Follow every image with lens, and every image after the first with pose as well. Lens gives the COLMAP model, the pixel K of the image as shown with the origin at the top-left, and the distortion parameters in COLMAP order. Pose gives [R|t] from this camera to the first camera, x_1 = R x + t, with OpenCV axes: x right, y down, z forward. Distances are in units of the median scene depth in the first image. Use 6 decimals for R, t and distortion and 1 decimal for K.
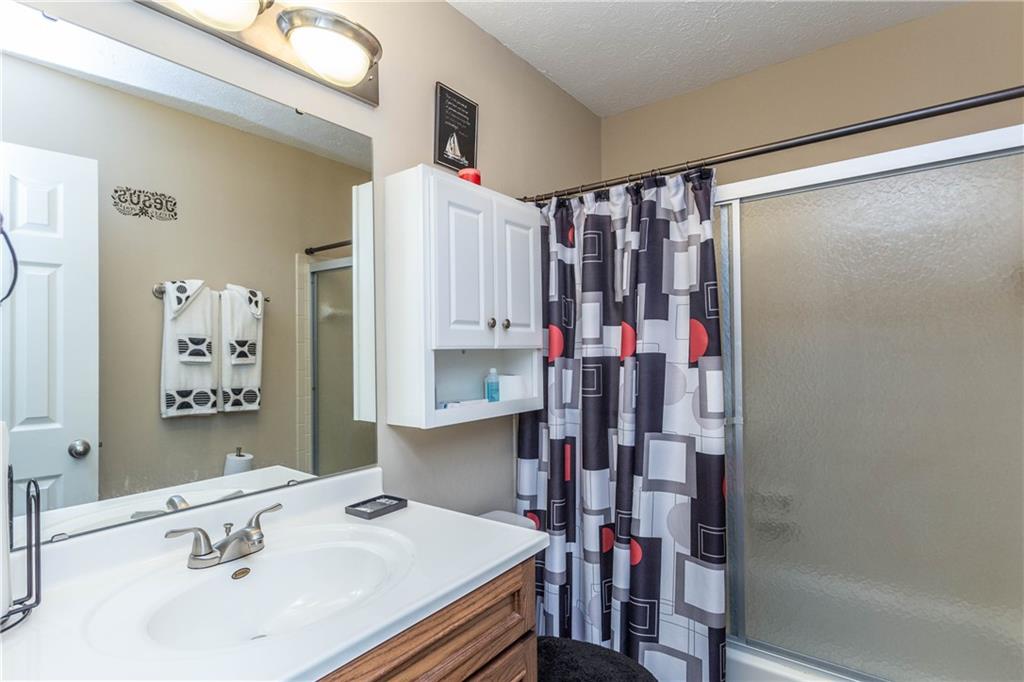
lens RADIAL K [[520.4, 0, 512.0], [0, 520.4, 341.0], [0, 0, 1]] dist [0.001470, 0.000161]
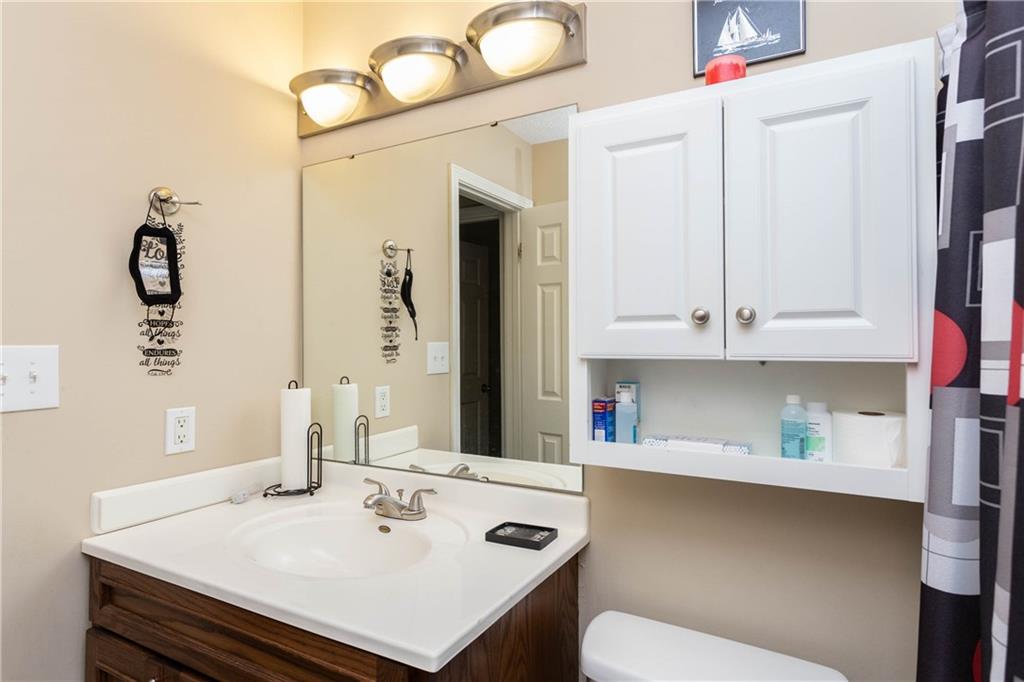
lens RADIAL K [[520.4, 0, 512.0], [0, 520.4, 341.0], [0, 0, 1]] dist [0.001470, 0.000161]
pose [[0.162976, 0.003639, -0.986623, 0.537605], [0.006662, 0.999966, 0.004789, -0.012097], [0.986607, -0.007353, 0.162947, 0.752169]]
